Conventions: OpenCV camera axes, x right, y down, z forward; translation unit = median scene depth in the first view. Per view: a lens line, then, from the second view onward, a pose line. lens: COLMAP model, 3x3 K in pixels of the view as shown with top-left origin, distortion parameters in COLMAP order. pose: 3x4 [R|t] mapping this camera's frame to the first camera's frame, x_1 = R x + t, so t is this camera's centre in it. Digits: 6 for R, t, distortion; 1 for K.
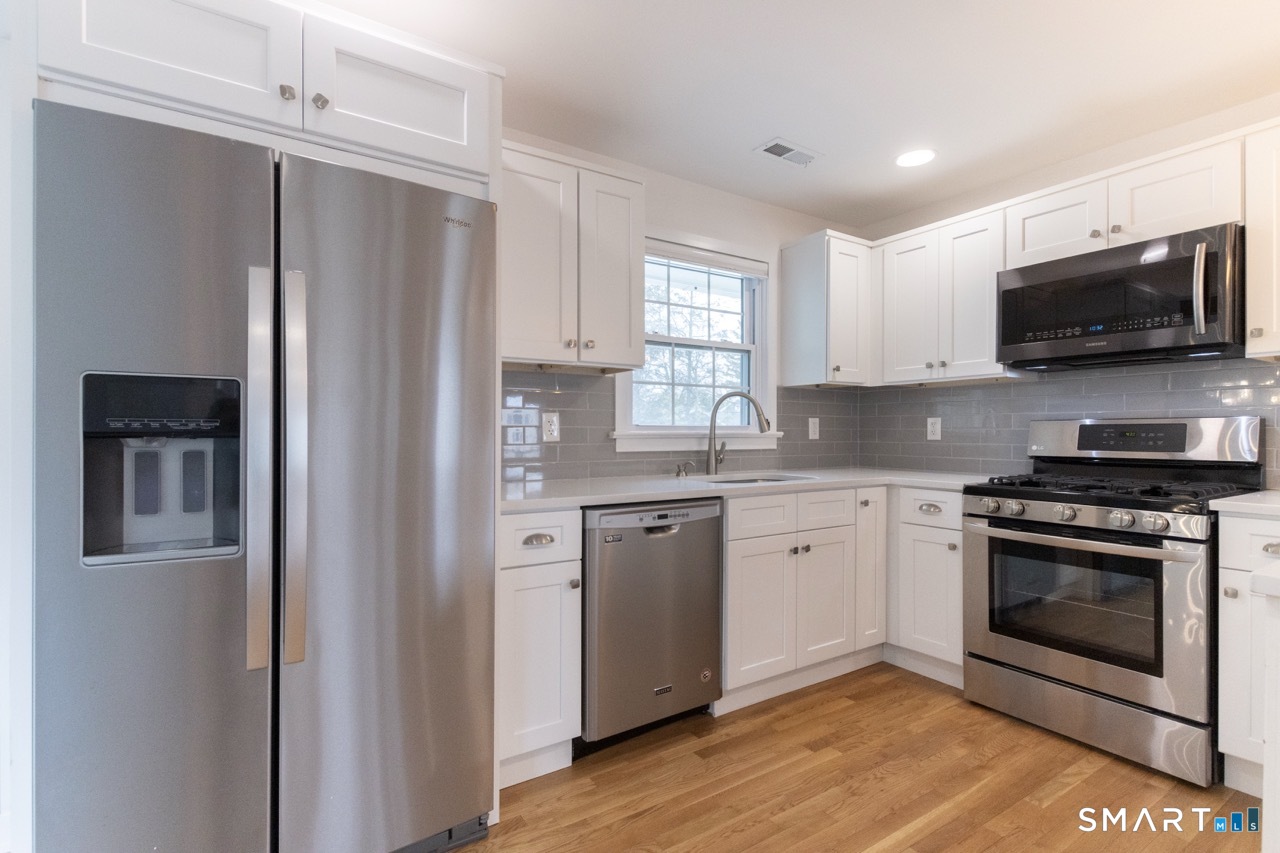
lens RADIAL K [[596.6, 0, 640.0], [0, 596.6, 426.5], [0, 0, 1]] dist [-0.000355, -0.000321]
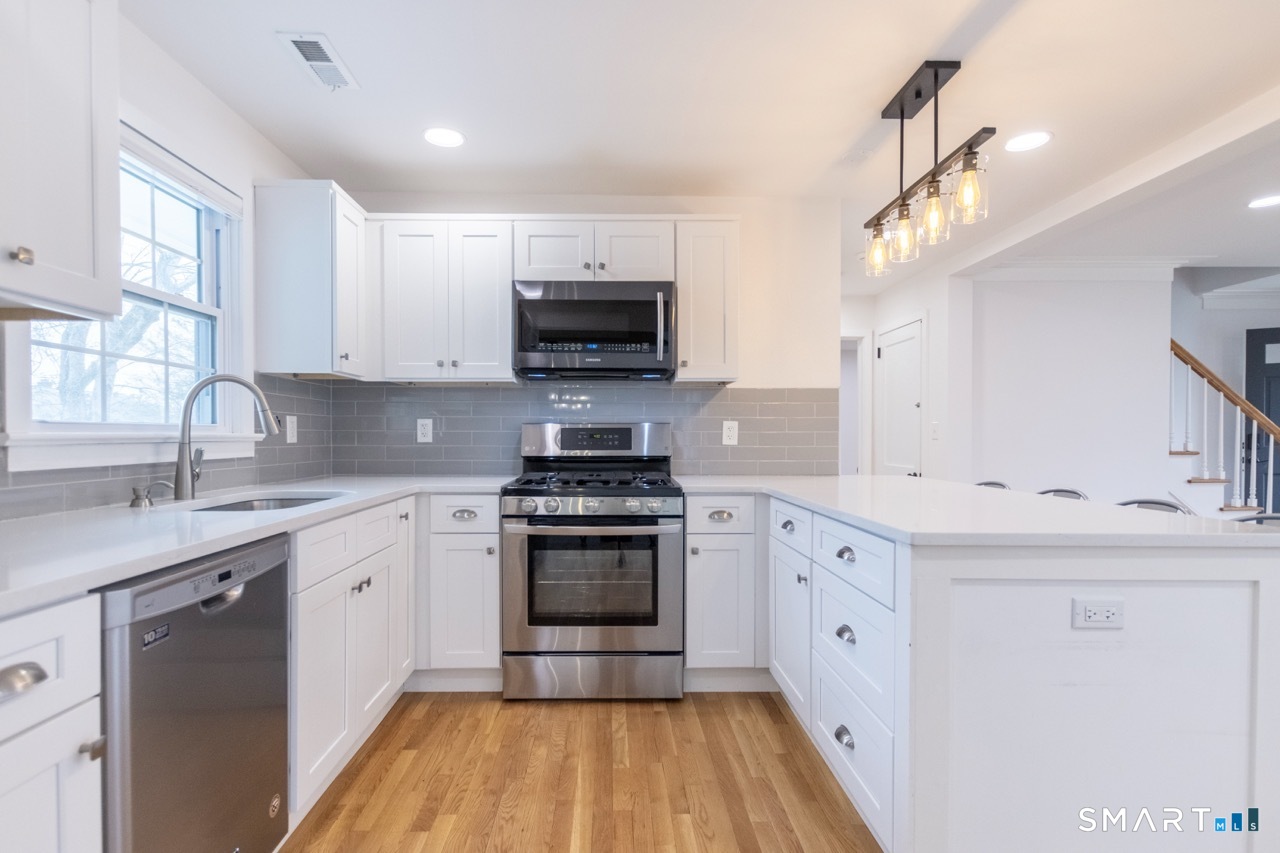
lens RADIAL K [[613.5, 0, 618.8], [0, 613.5, 438.8], [0, 0, 1]] dist [0.001347, -0.000320]
pose [[0.534754, -0.004995, 0.844993, -0.224236], [-0.009370, 0.999886, 0.011841, 0.003097], [-0.844956, -0.014249, 0.534647, 0.289969]]
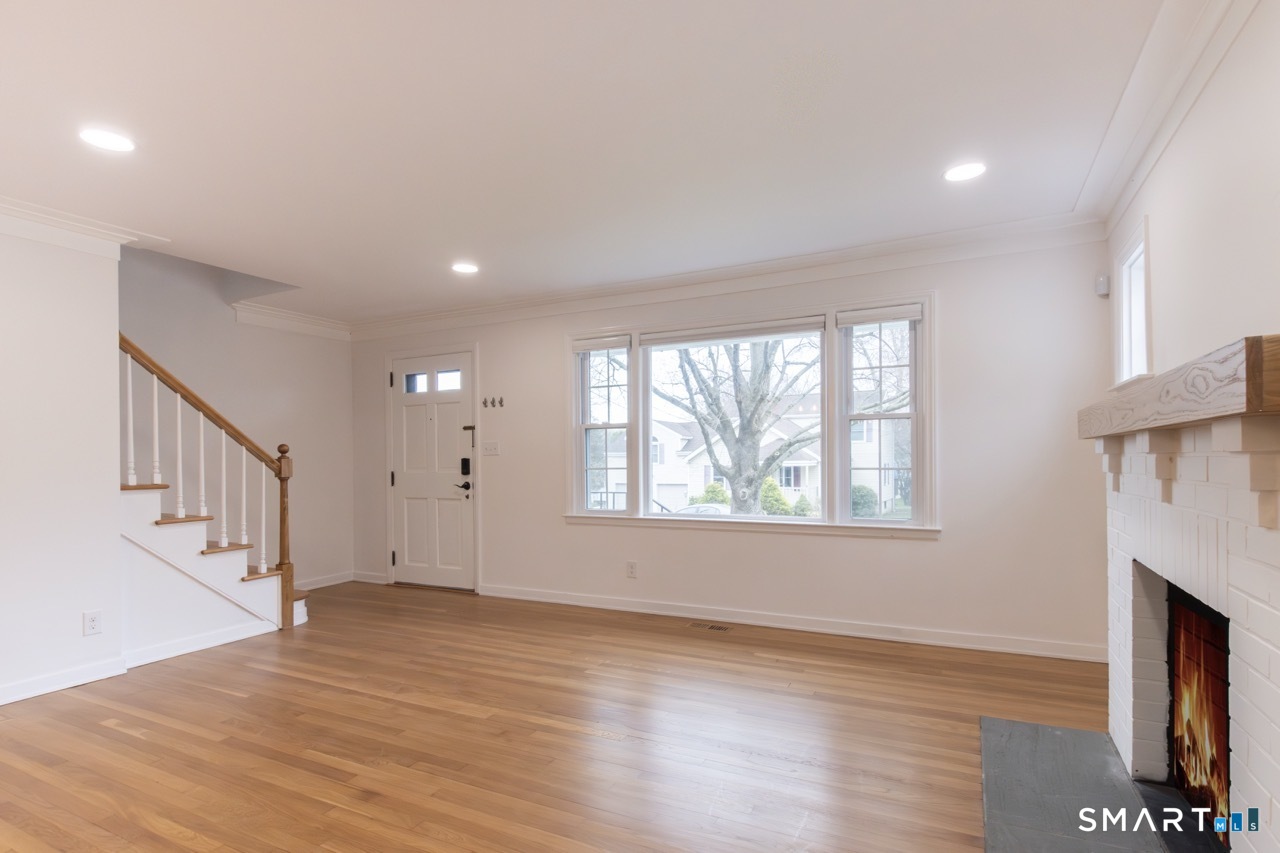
lens RADIAL K [[625.9, 0, 646.1], [0, 625.9, 458.2], [0, 0, 1]] dist [-0.028838, -0.000272]
pose [[-0.510874, 0.004786, 0.859642, 0.404825], [0.001712, 0.999988, -0.004550, -0.005930], [-0.859654, -0.000853, -0.510876, -0.407488]]
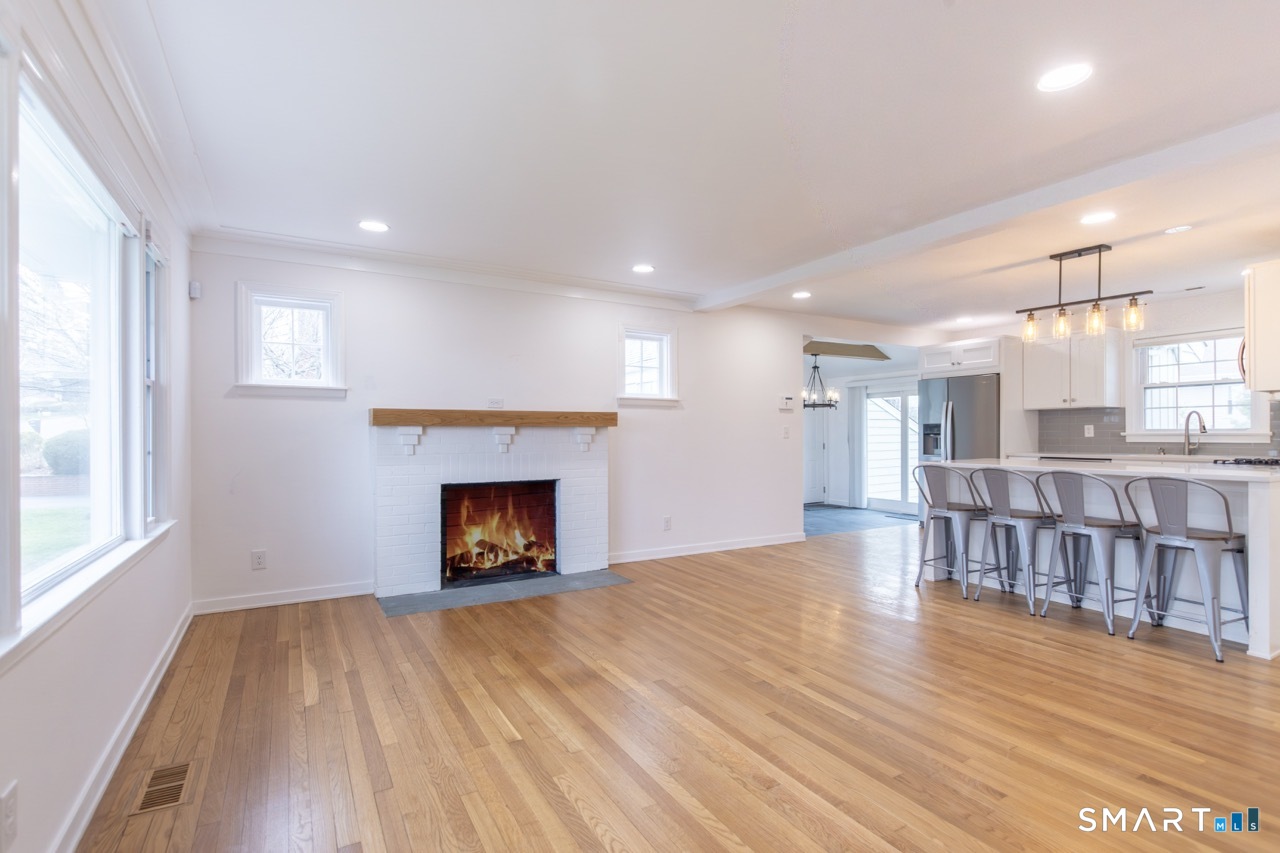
lens RADIAL K [[596.6, 0, 640.0], [0, 596.6, 426.5], [0, 0, 1]] dist [-0.000355, -0.000321]
pose [[-0.049173, -0.014487, -0.998685, 2.466628], [0.014867, 0.999773, -0.015234, -0.007701], [0.998680, -0.015596, -0.048946, -0.735471]]
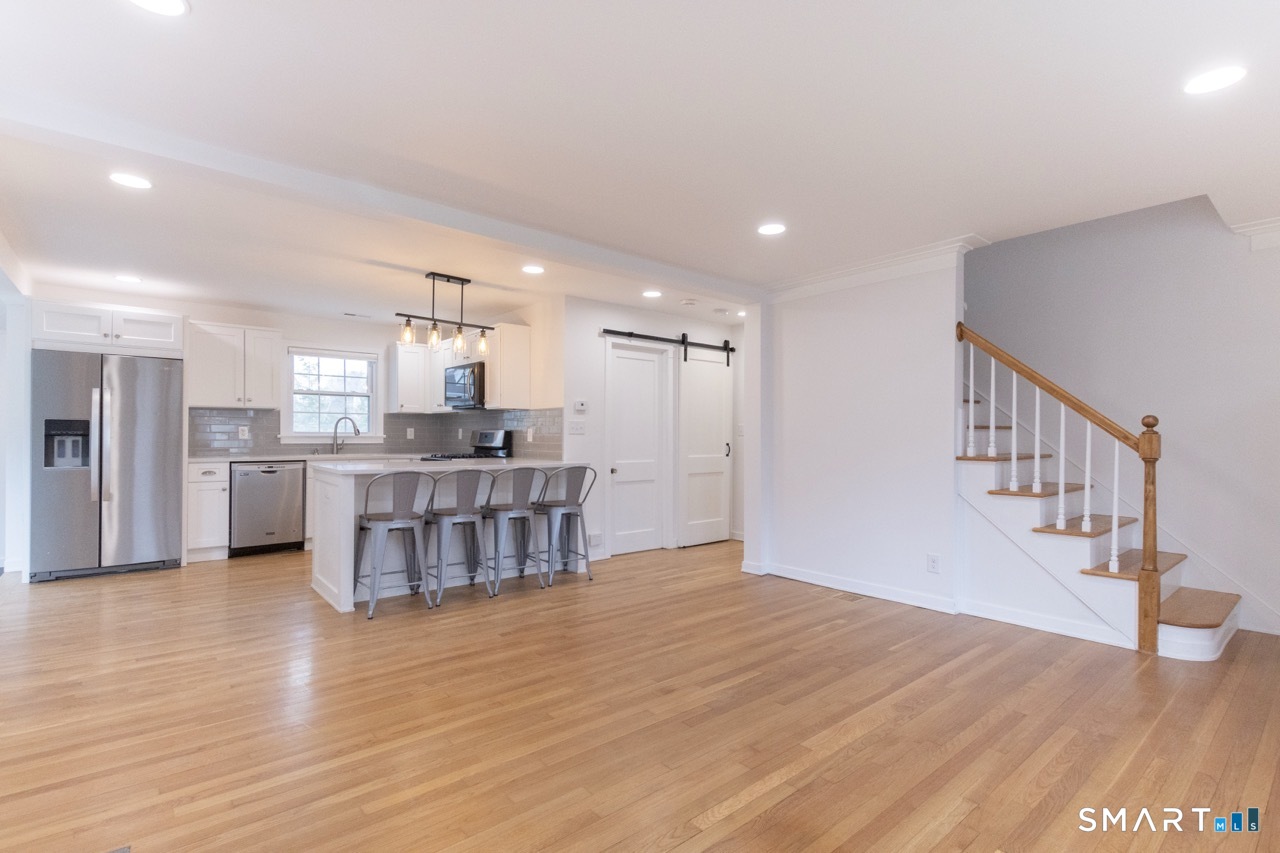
lens RADIAL K [[600.5, 0, 632.2], [0, 600.5, 428.7], [0, 0, 1]] dist [0.002782, -0.000196]
pose [[0.993074, 0.004831, 0.117388, 1.122196], [-0.004710, 0.999988, -0.001307, -0.019414], [-0.117393, 0.000745, 0.993085, -1.559014]]
